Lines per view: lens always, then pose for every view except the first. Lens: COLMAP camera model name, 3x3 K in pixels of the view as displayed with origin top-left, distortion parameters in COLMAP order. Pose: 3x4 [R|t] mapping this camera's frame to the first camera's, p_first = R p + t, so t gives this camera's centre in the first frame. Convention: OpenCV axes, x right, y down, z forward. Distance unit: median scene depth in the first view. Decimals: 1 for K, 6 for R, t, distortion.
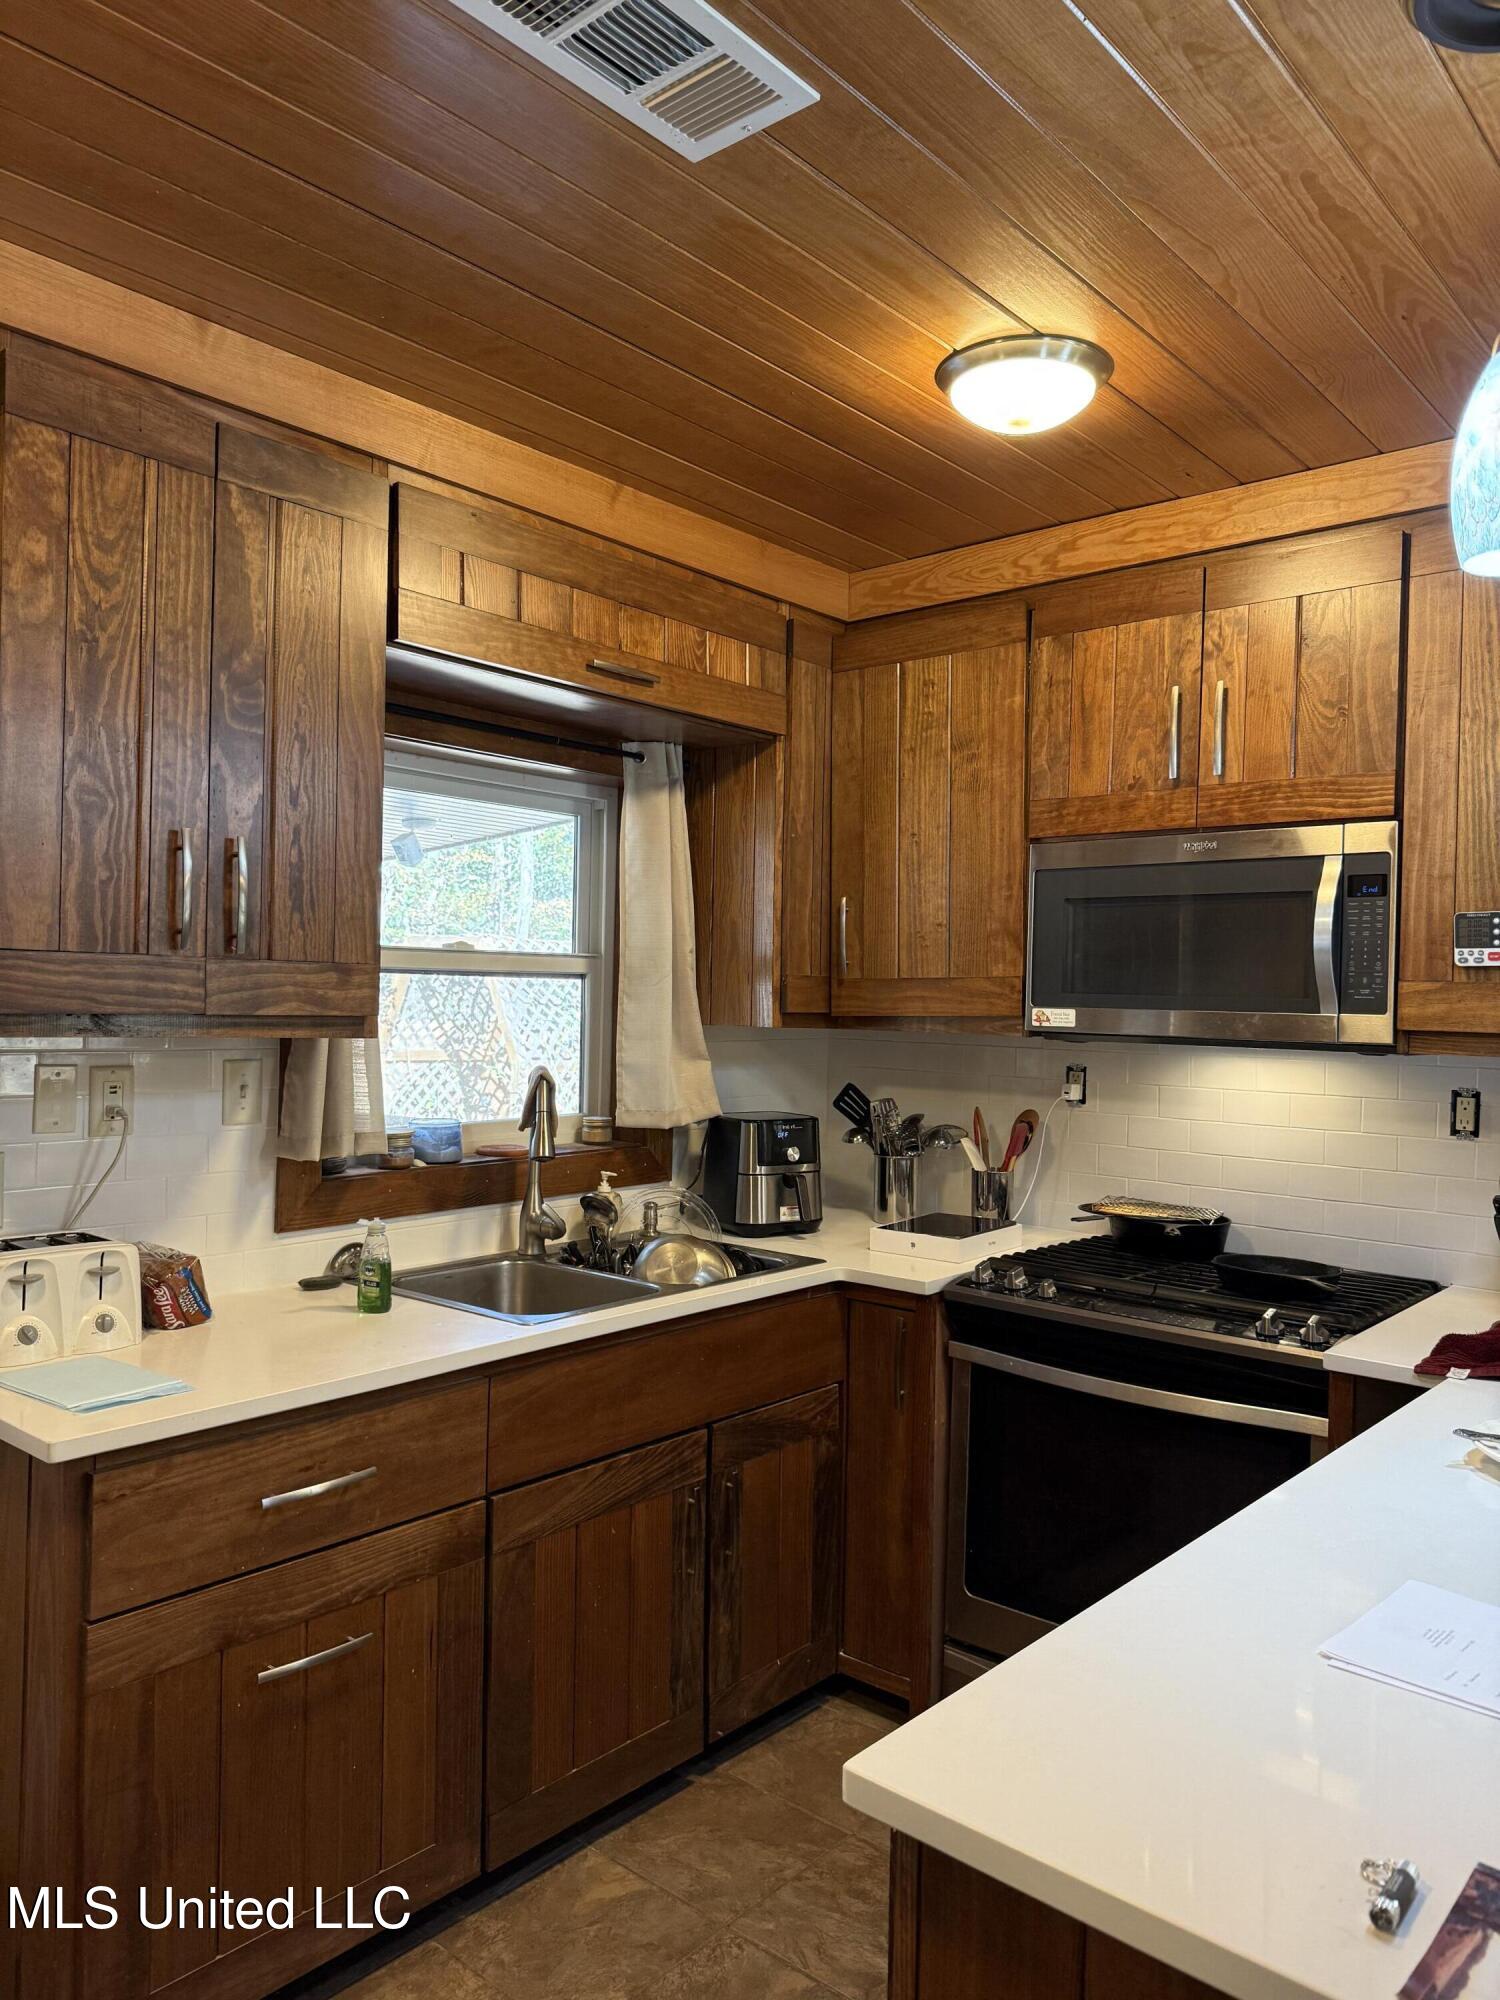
lens RADIAL K [[1449.5, 0, 764.2], [0, 1449.5, 1001.9], [0, 0, 1]] dist [0.060801, -0.085572]
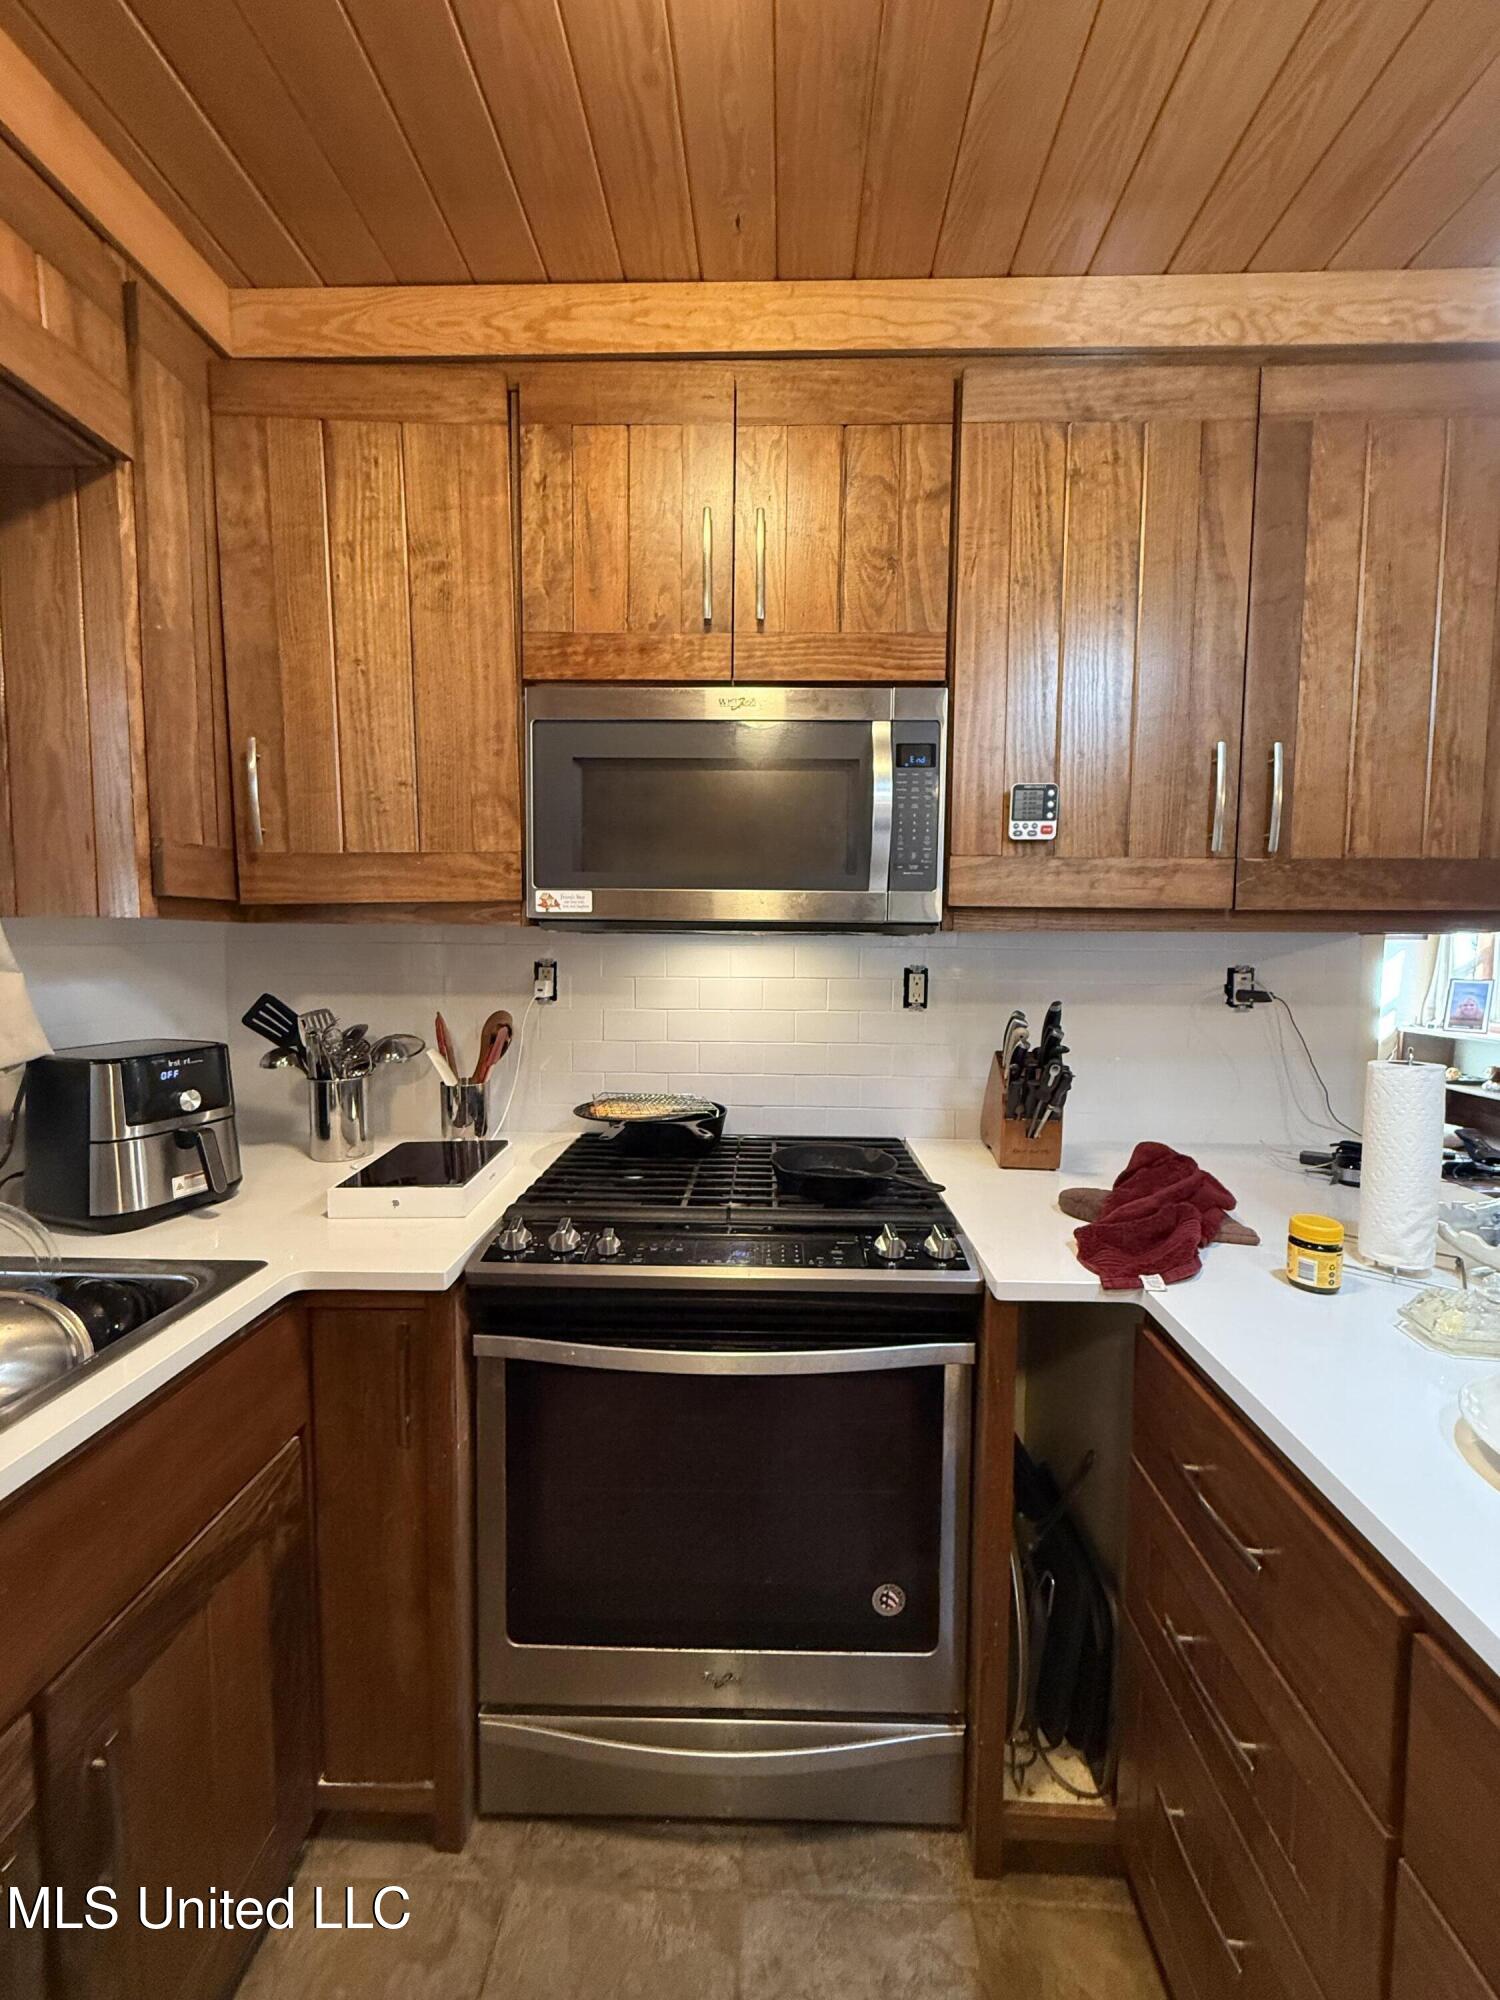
lens RADIAL K [[798.1, 0, 754.8], [0, 798.1, 988.8], [0, 0, 1]] dist [-0.000961, -0.000304]
pose [[0.787266, -0.057286, 0.613947, 0.001641], [0.013429, 0.997032, 0.075811, 0.029089], [-0.616468, -0.051438, 0.785698, 0.606022]]
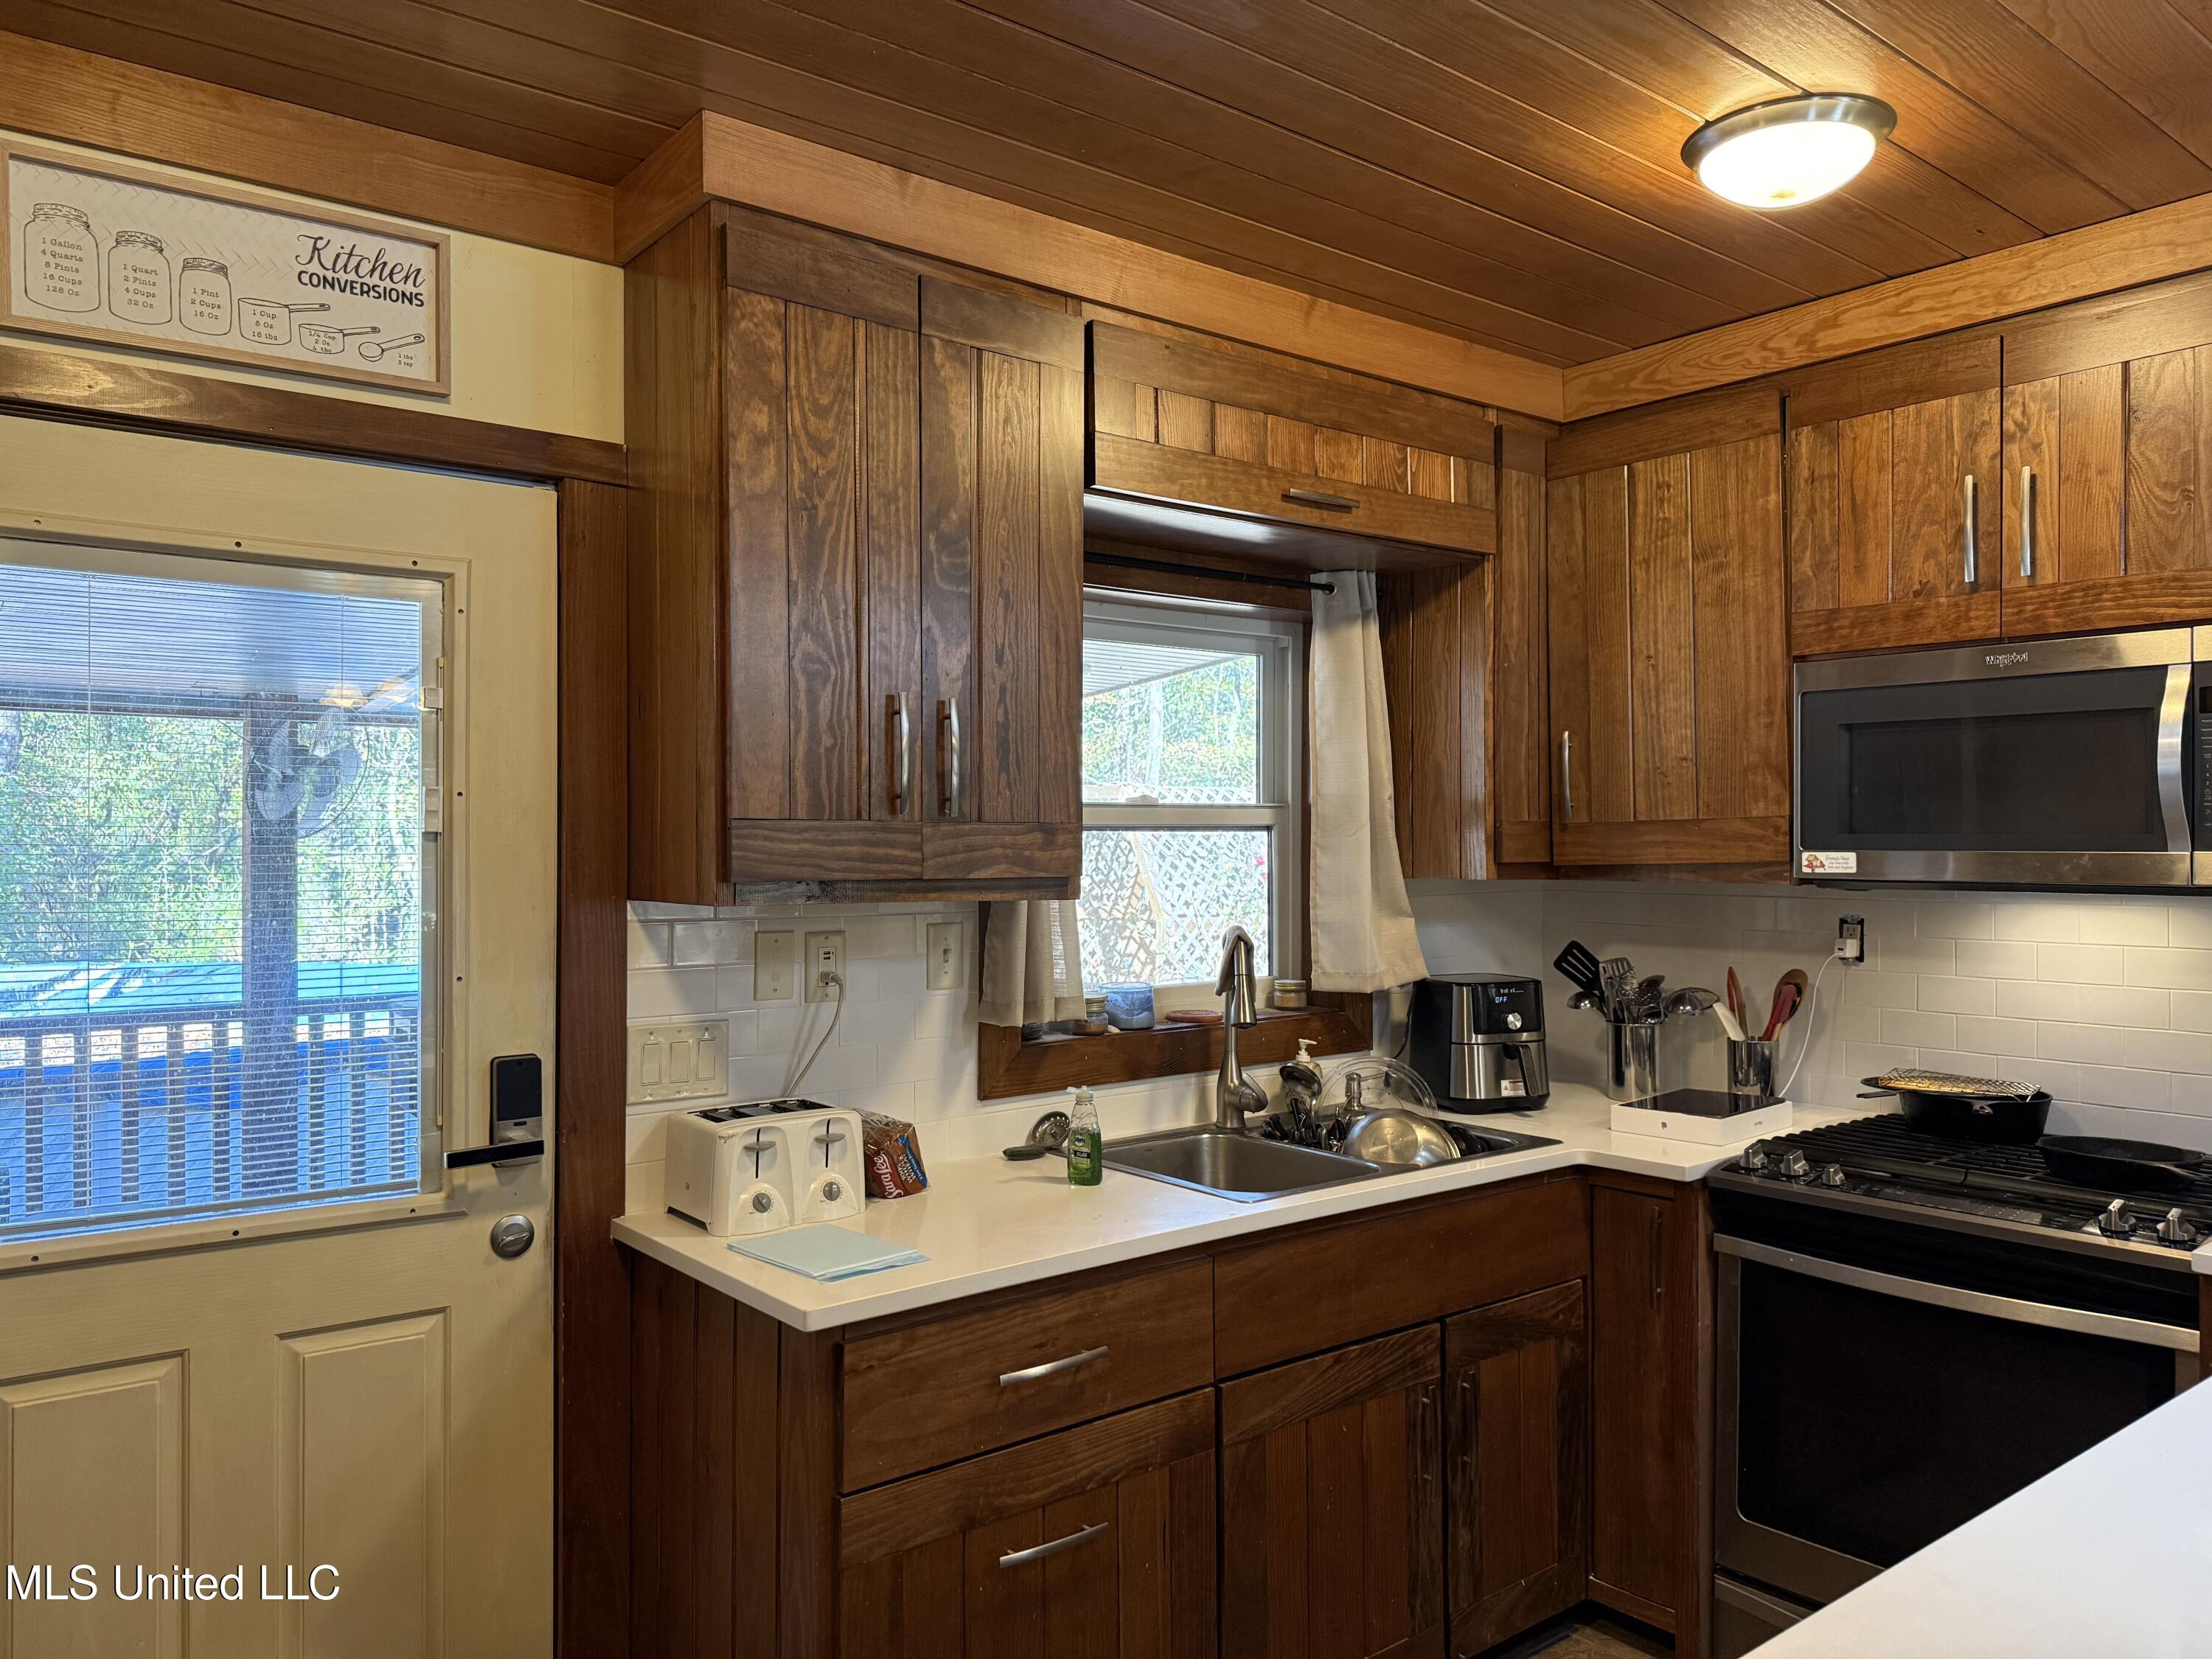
lens RADIAL K [[1603.2, 0, 1113.0], [0, 1603.2, 839.4], [0, 0, 1]] dist [0.060801, -0.085572]
pose [[0.983057, -0.023800, -0.181749, -0.046935], [0.022604, 0.999707, -0.008647, -0.004697], [0.181901, 0.004392, 0.983307, -0.031516]]
